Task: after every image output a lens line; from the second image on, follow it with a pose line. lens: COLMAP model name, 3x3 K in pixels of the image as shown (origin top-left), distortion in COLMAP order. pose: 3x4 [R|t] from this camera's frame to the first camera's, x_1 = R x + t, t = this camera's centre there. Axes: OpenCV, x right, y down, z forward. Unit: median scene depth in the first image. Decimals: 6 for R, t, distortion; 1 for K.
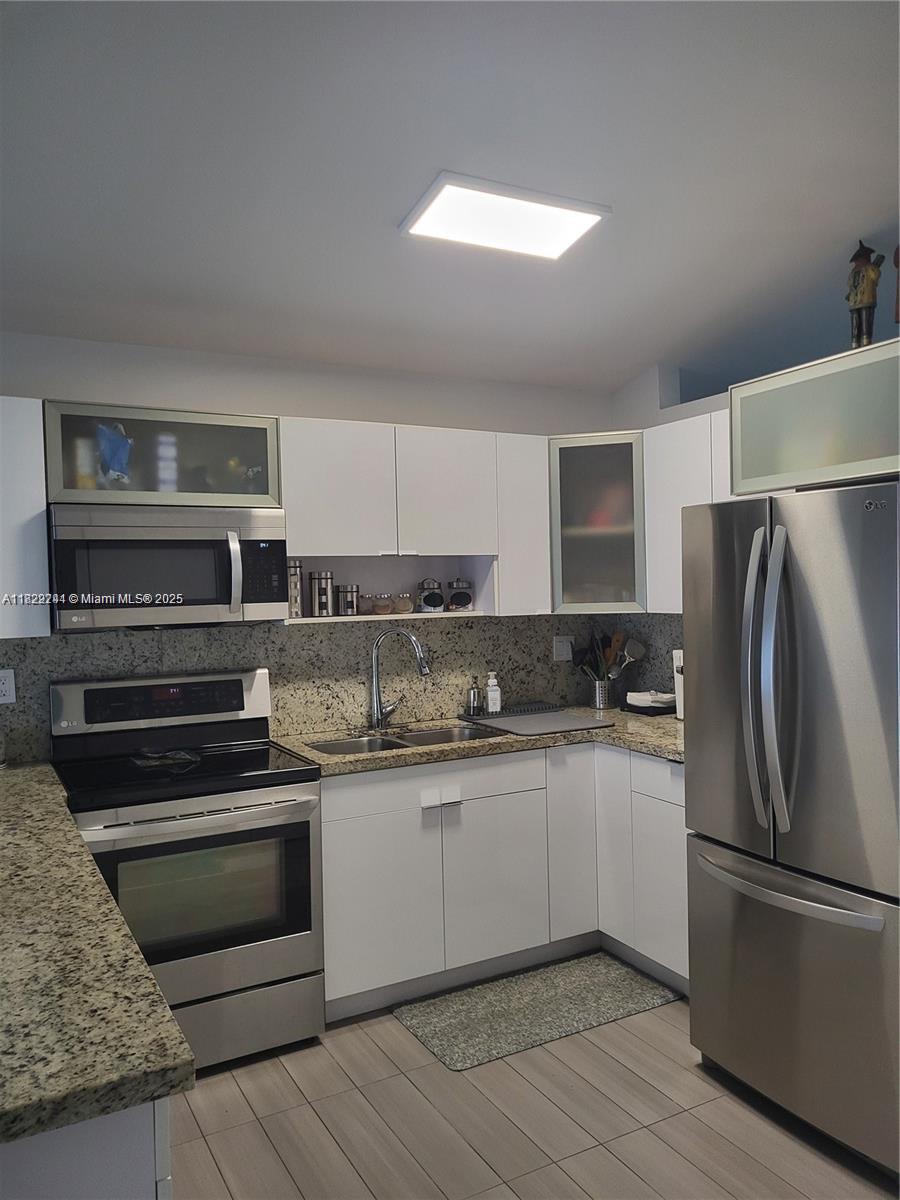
lens RADIAL K [[899.4, 0, 466.3], [0, 899.4, 588.7], [0, 0, 1]] dist [0.056859, -0.053432]
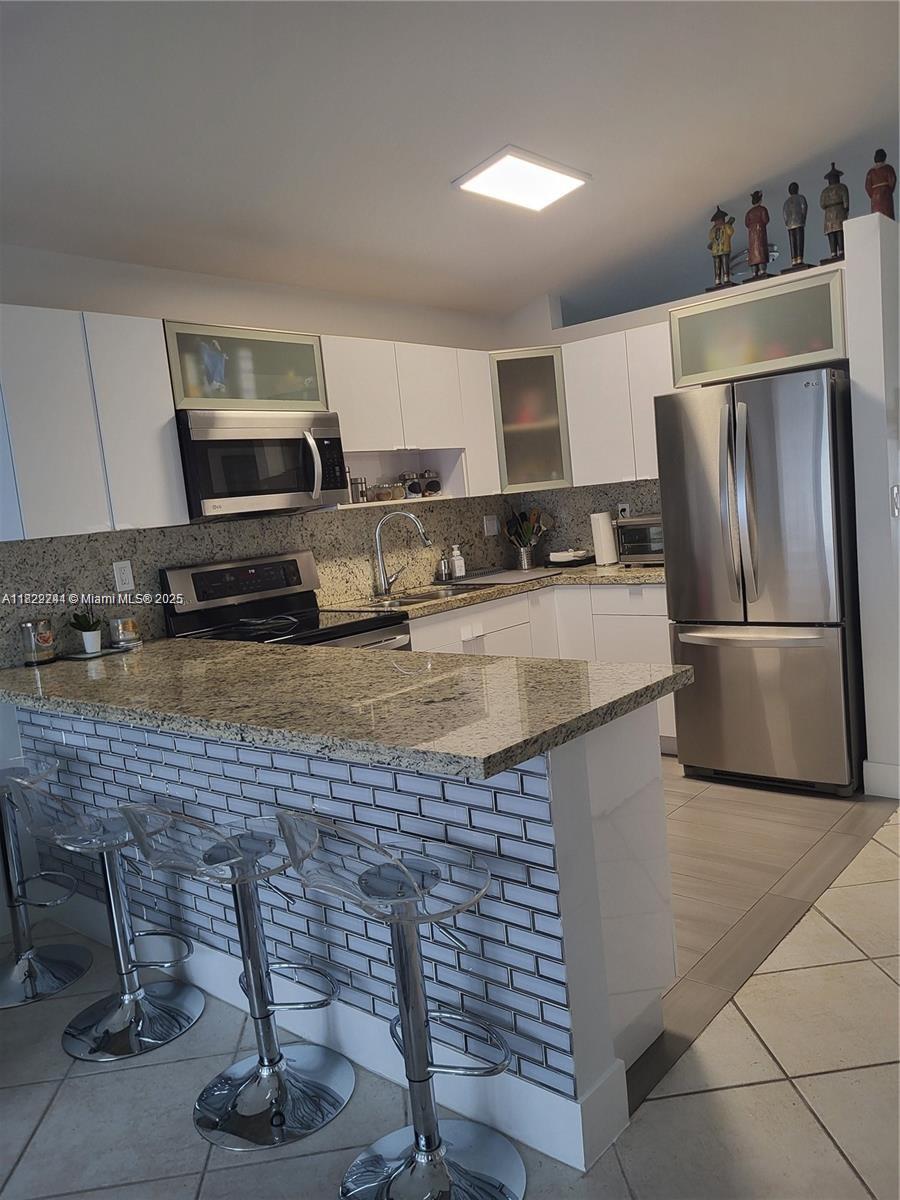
lens RADIAL K [[913.5, 0, 450.0], [0, 913.5, 600.0], [0, 0, 1]] dist [0.009268, -0.001441]
pose [[0.933420, -0.104177, 0.343330, -0.431176], [0.075313, 0.992490, 0.096397, 0.047241], [-0.350793, -0.064121, 0.934255, -0.185142]]
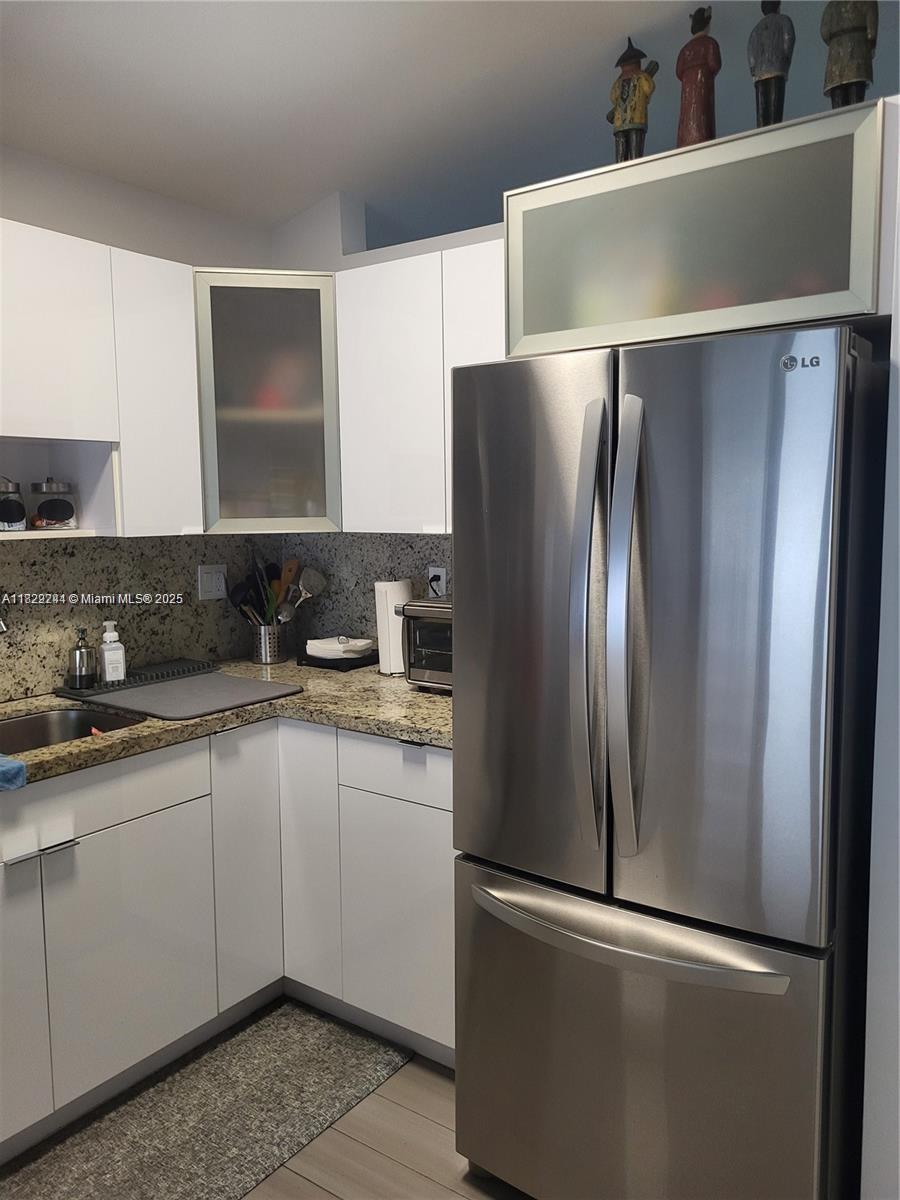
lens RADIAL K [[899.4, 0, 466.3], [0, 899.4, 588.7], [0, 0, 1]] dist [0.056859, -0.053432]
pose [[0.897829, -0.027151, 0.439507, -0.029383], [-0.010722, 0.996453, 0.083460, 0.010202], [-0.440214, -0.079645, 0.894353, 0.296785]]
